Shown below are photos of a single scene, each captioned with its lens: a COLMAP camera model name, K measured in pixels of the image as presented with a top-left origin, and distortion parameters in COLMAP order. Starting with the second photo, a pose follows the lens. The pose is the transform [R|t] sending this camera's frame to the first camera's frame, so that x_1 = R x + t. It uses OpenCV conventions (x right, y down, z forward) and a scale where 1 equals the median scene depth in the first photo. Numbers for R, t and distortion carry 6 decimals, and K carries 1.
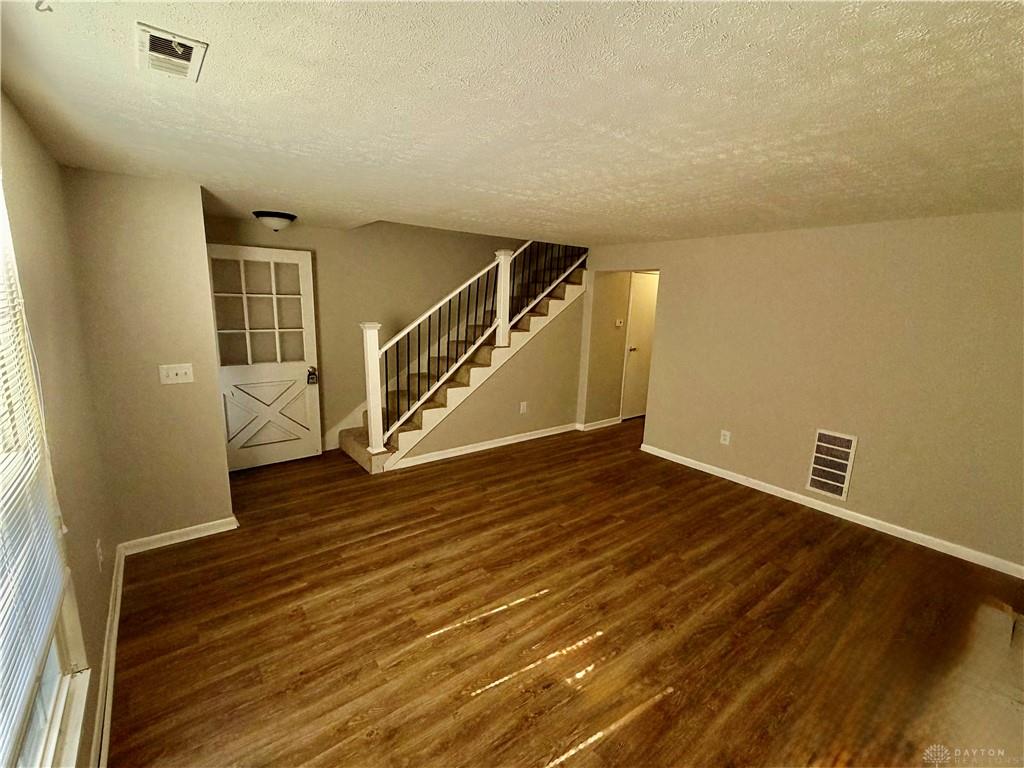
lens RADIAL K [[448.2, 0, 513.5], [0, 448.2, 384.8], [0, 0, 1]] dist [-0.004739, -0.000215]
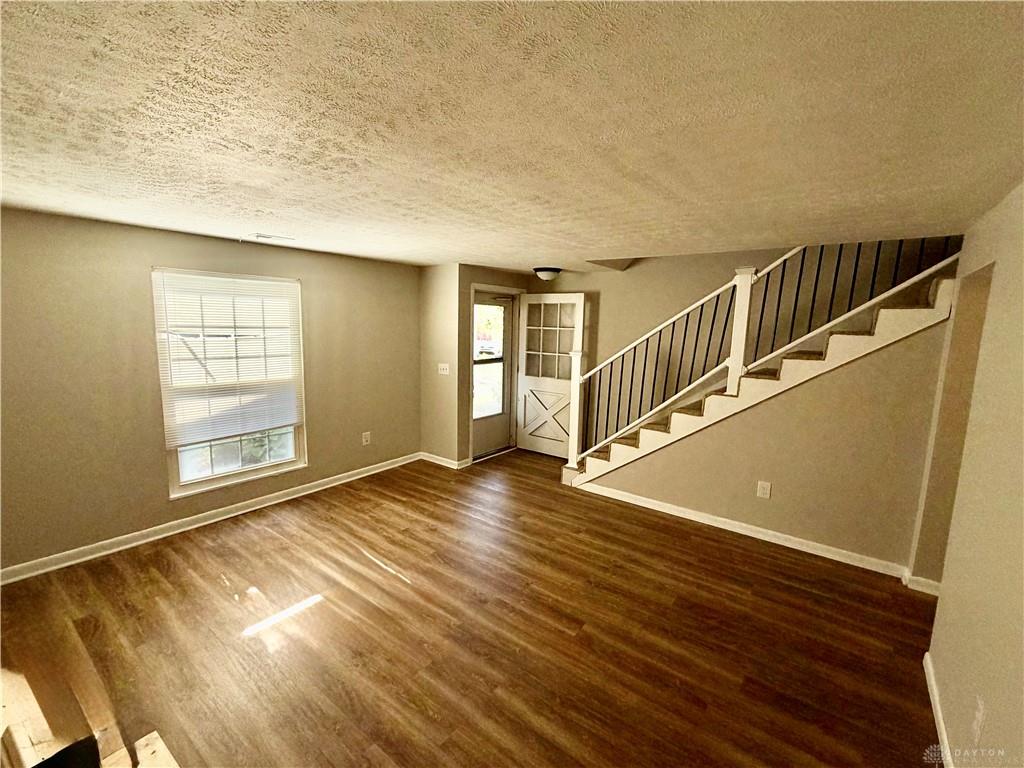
lens RADIAL K [[448.2, 0, 513.3], [0, 448.2, 389.7], [0, 0, 1]] dist [-0.004739, -0.000215]
pose [[0.249056, 0.123628, -0.960566, 0.755710], [-0.204952, 0.976084, 0.072485, -0.093347], [0.946555, 0.178817, 0.268438, 0.573153]]
